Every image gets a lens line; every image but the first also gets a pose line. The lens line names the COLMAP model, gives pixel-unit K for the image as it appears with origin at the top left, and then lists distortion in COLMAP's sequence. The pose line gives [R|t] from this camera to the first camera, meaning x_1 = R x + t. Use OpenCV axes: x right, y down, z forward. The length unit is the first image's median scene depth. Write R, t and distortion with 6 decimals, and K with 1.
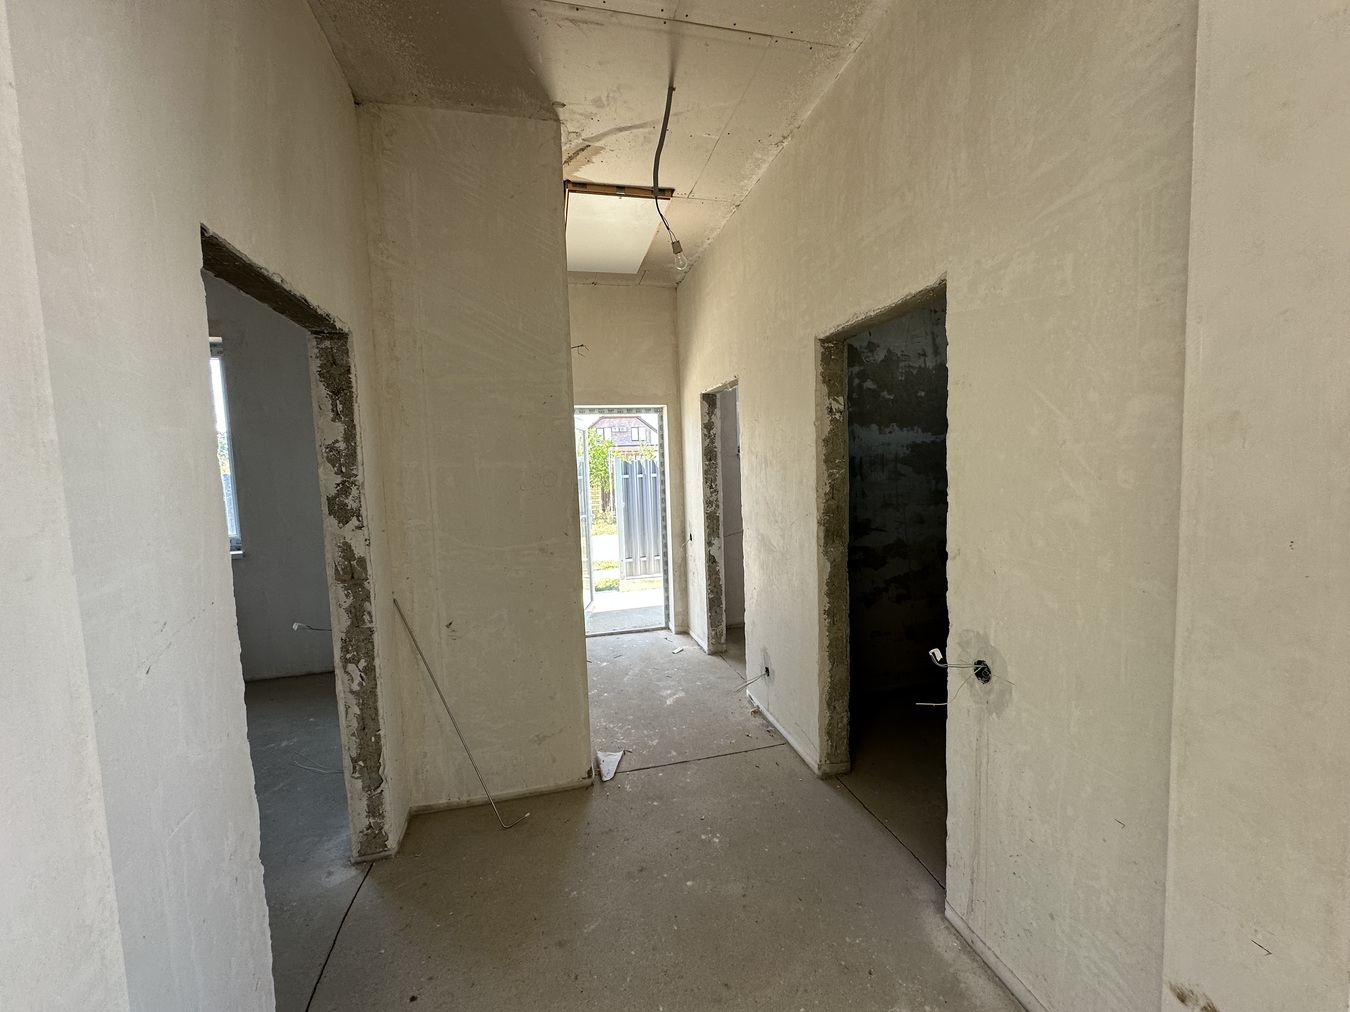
lens RADIAL K [[539.4, 0, 676.6], [0, 539.4, 508.9], [0, 0, 1]] dist [-0.004144, 0.000546]
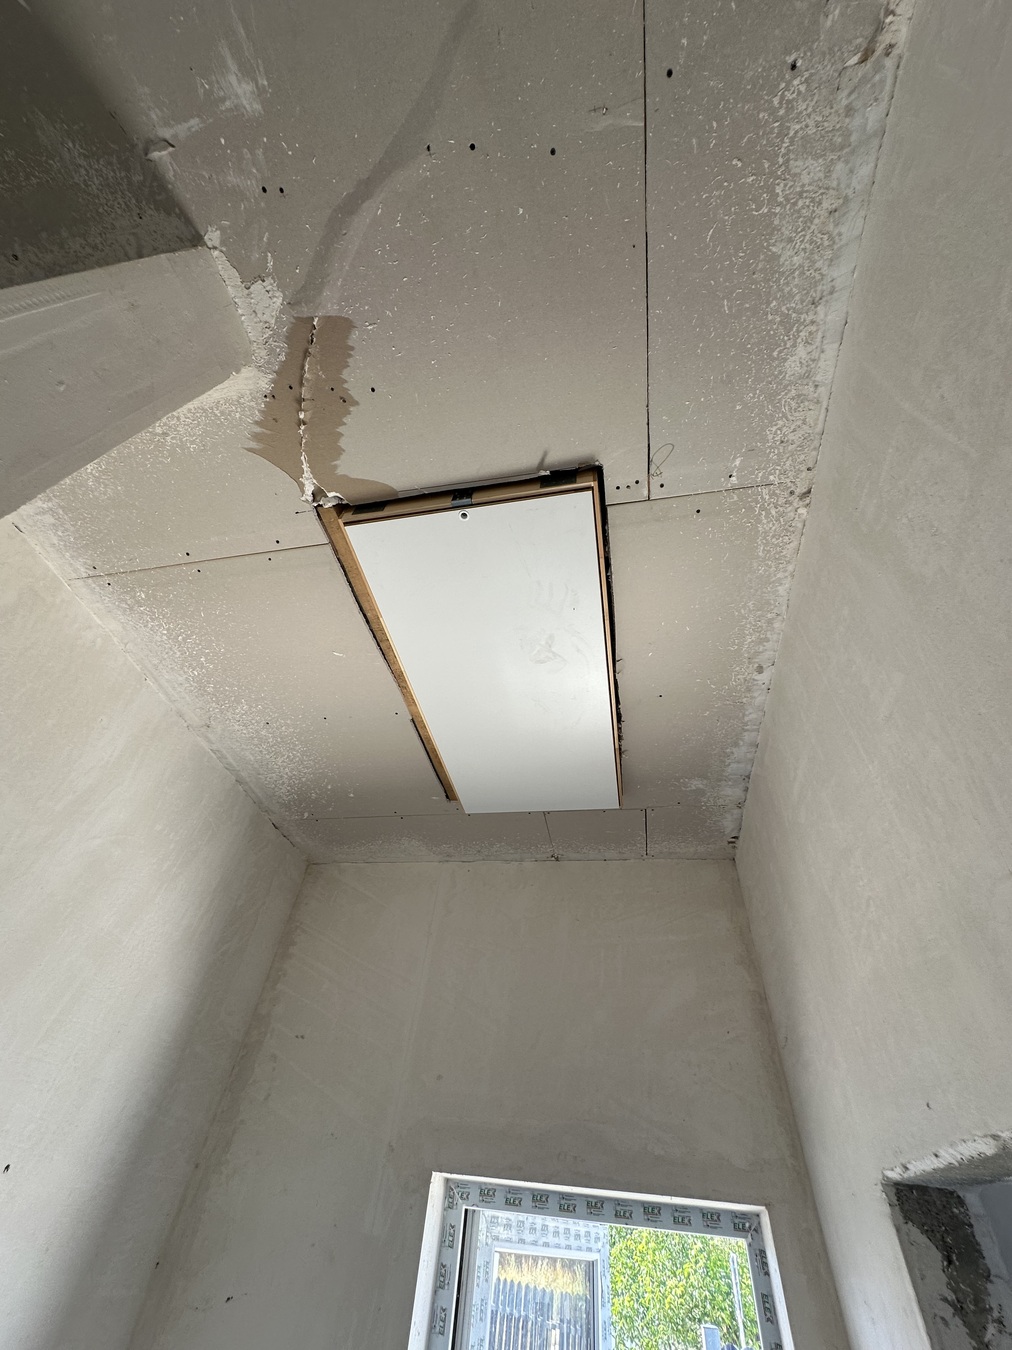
lens RADIAL K [[539.4, 0, 504.8], [0, 539.4, 675.0], [0, 0, 1]] dist [-0.004144, 0.000546]
pose [[0.904007, -0.220454, -0.366294, 0.028602], [-0.152920, 0.633365, -0.758593, -0.146032], [0.399233, 0.741787, 0.538855, 0.619335]]
